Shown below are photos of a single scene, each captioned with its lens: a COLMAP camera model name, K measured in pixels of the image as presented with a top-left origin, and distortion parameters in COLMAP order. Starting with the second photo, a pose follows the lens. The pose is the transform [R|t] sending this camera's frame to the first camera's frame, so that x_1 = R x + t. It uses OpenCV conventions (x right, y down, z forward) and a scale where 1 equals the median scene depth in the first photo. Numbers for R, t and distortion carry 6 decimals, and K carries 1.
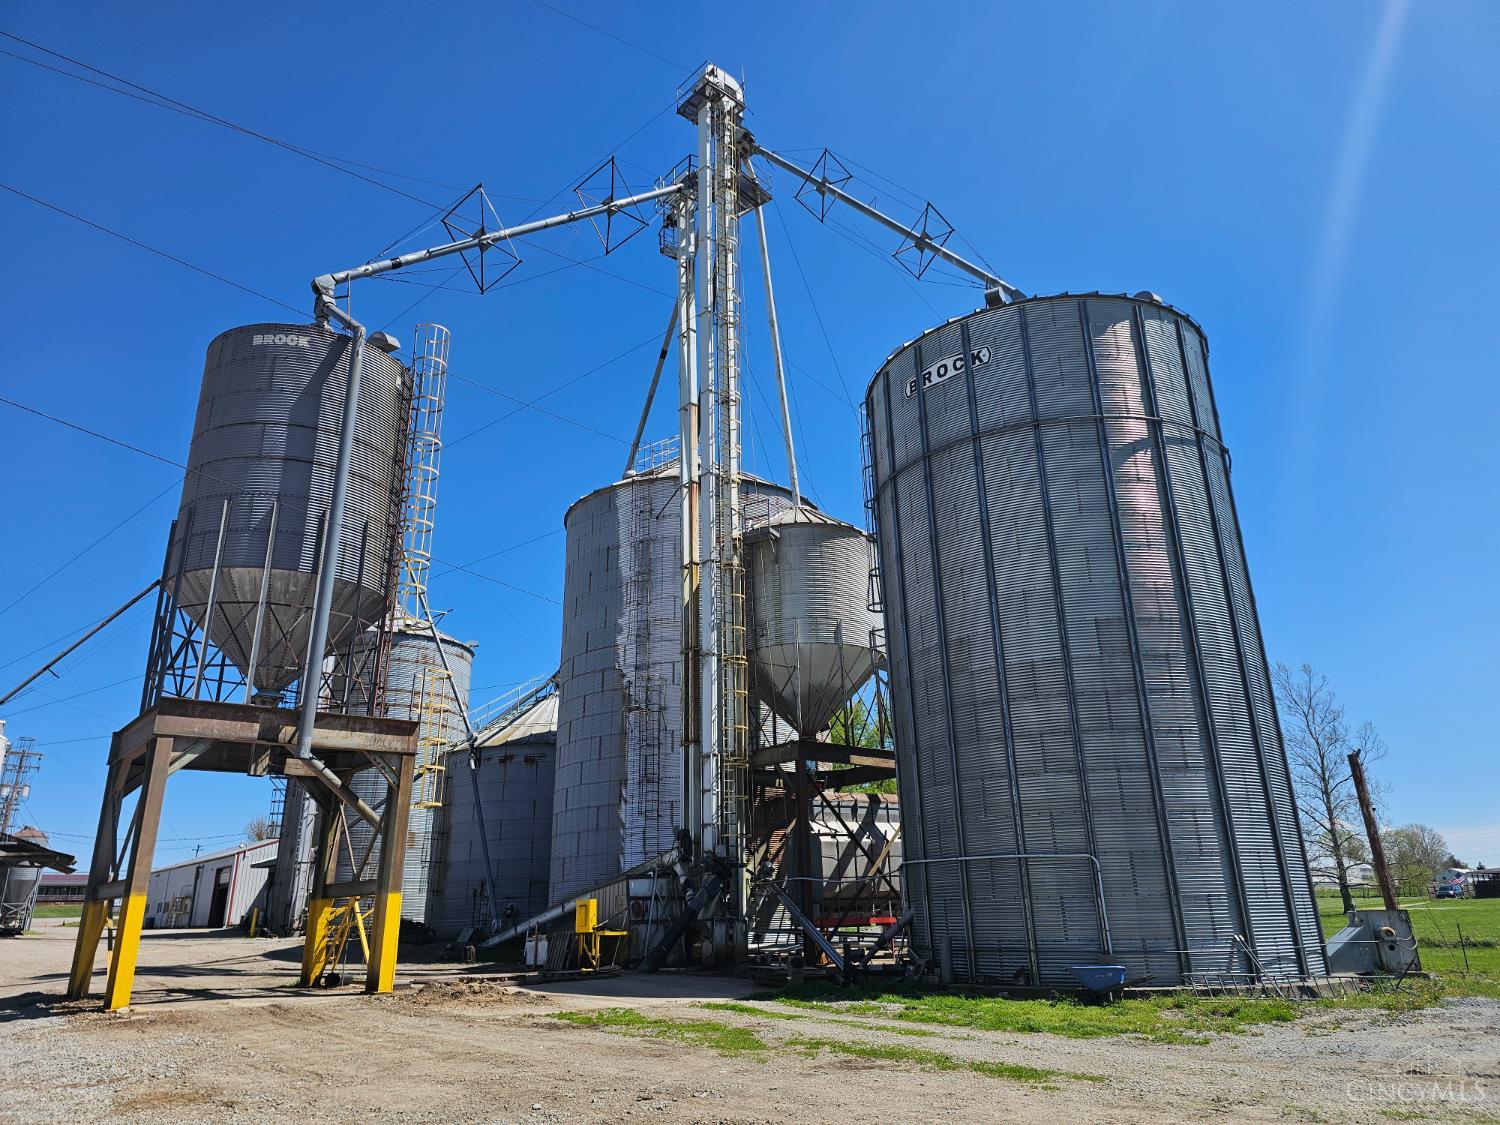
lens RADIAL K [[998.4, 0, 754.9], [0, 998.4, 560.3], [0, 0, 1]] dist [0.091533, 0.000437]
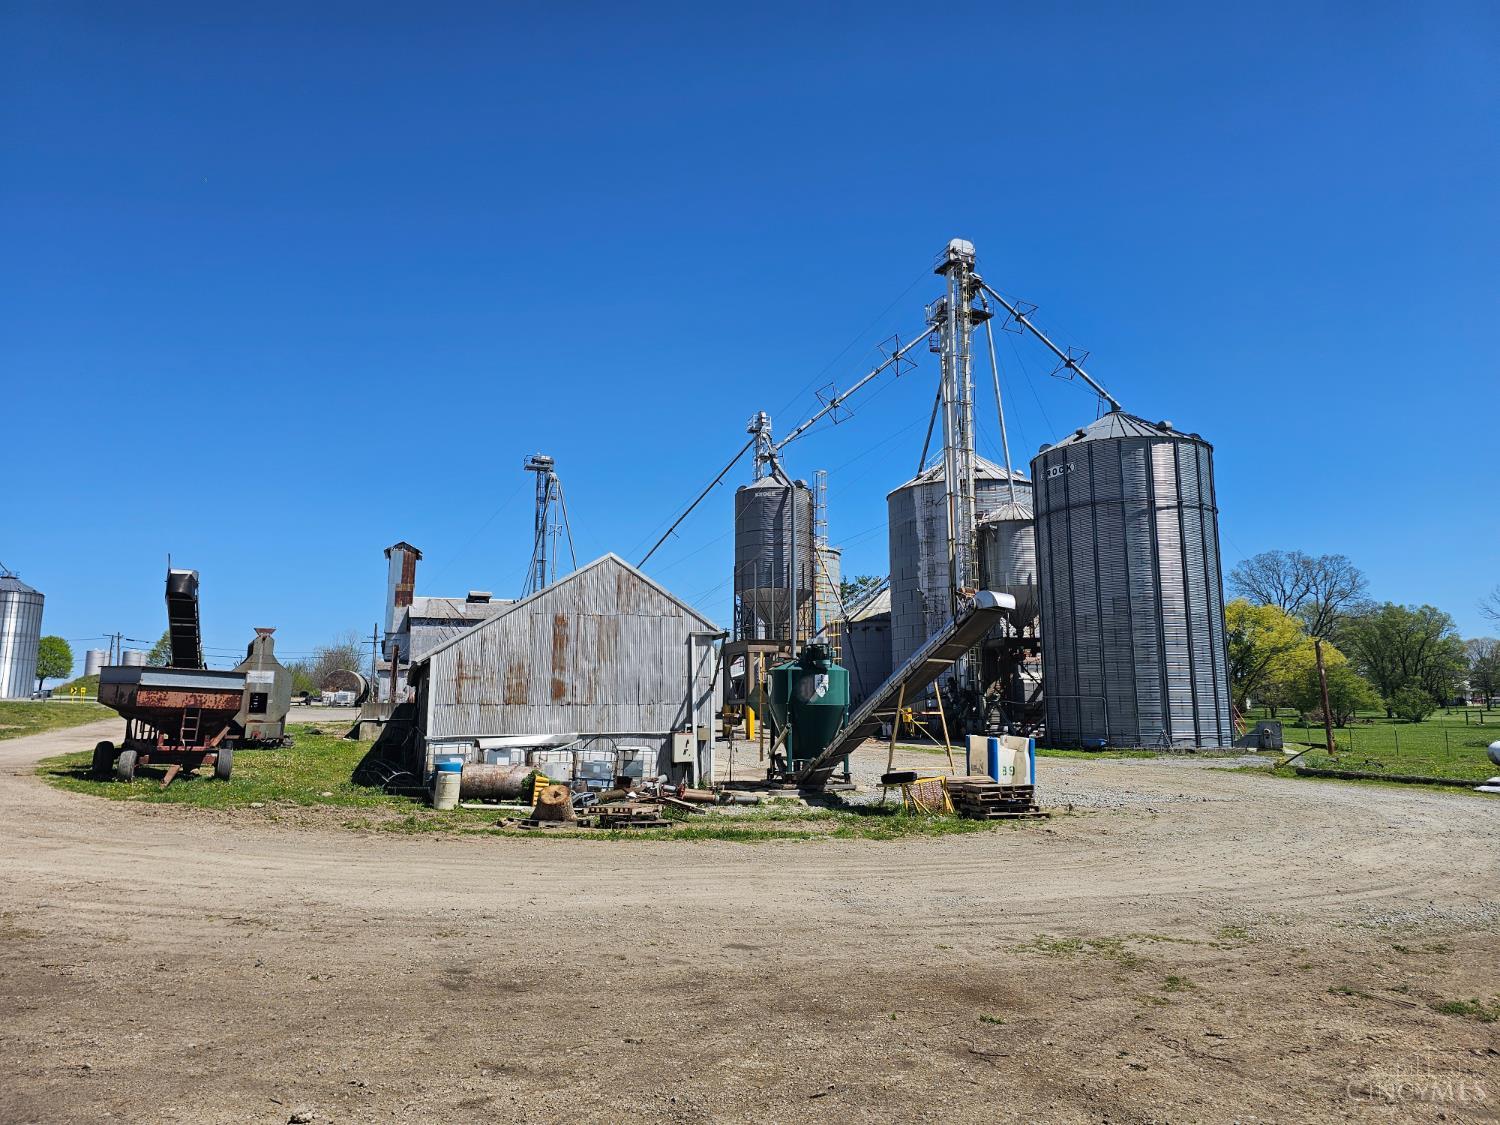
lens RADIAL K [[998.4, 0, 754.9], [0, 998.4, 560.3], [0, 0, 1]] dist [0.091533, 0.000437]
pose [[0.939242, -0.033424, -0.341624, 0.243749], [0.097402, 0.980290, 0.171882, -0.337107], [0.329146, -0.194714, 0.923986, -0.924248]]
